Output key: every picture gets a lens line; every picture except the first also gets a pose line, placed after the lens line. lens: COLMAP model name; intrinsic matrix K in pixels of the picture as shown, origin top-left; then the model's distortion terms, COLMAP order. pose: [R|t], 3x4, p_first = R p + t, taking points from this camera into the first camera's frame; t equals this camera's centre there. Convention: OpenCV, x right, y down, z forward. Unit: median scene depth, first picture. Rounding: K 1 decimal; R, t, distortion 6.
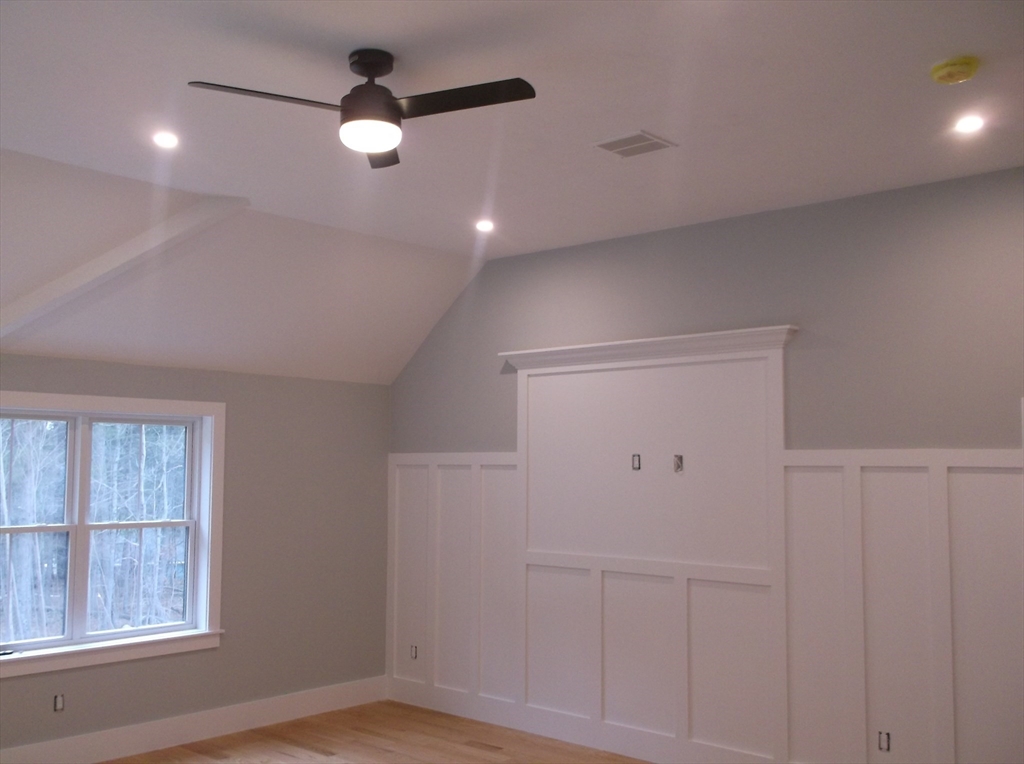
lens RADIAL K [[1020.7, 0, 512.0], [0, 1020.7, 382.0], [0, 0, 1]] dist [0.024514, -0.049222]
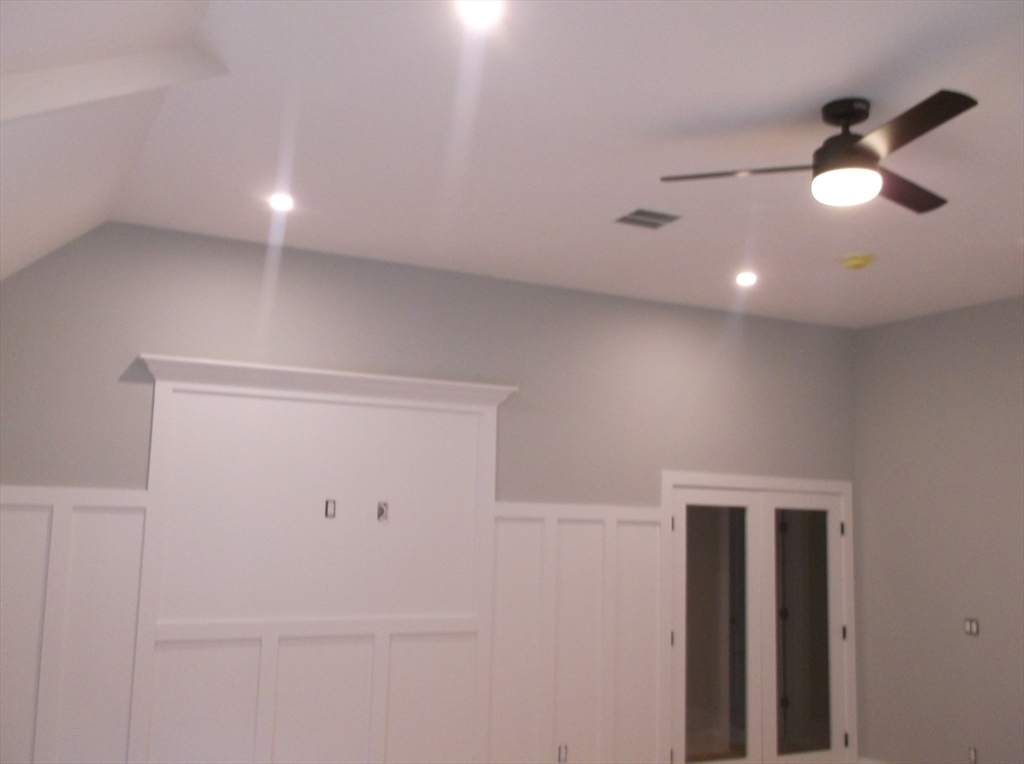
lens RADIAL K [[1020.7, 0, 512.0], [0, 1020.7, 382.0], [0, 0, 1]] dist [0.024514, -0.049222]
pose [[0.358745, 0.128621, 0.924532, -0.714333], [-0.101642, 0.989954, -0.098282, 0.044263], [-0.927885, -0.058713, 0.368214, 0.583421]]
